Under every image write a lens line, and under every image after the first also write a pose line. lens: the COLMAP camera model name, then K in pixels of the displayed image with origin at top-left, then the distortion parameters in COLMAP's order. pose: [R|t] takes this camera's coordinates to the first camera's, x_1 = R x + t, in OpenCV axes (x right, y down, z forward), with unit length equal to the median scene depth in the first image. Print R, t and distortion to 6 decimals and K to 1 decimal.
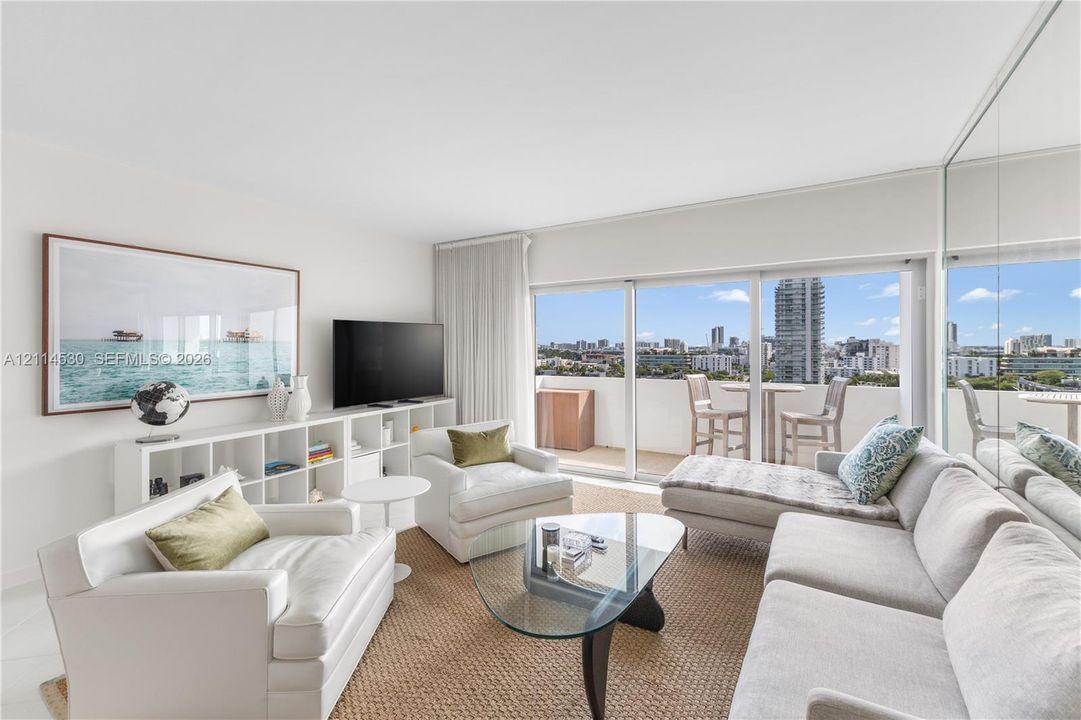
lens RADIAL K [[470.9, 0, 529.5], [0, 470.9, 354.1], [0, 0, 1]] dist [0.012867, -0.000479]
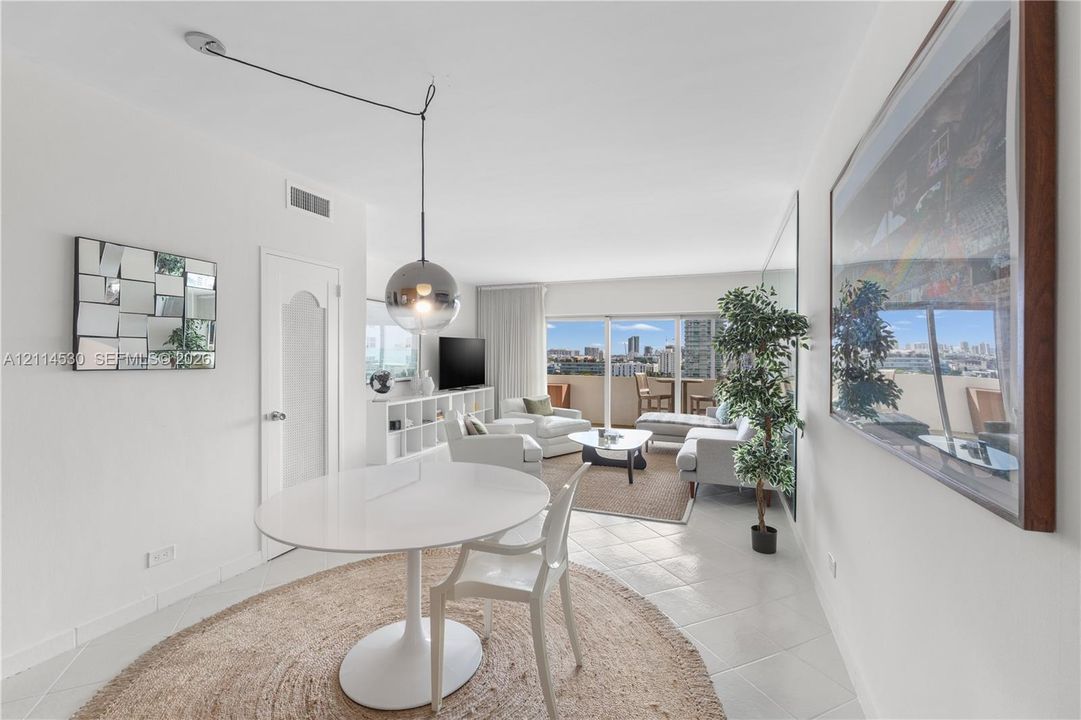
lens RADIAL K [[470.9, 0, 518.2], [0, 470.9, 352.8], [0, 0, 1]] dist [0.012867, -0.000479]
pose [[0.990113, 0.011749, 0.139777, -0.282329], [-0.009321, 0.999794, -0.018014, 0.009104], [-0.139960, 0.016533, 0.990019, -0.526021]]
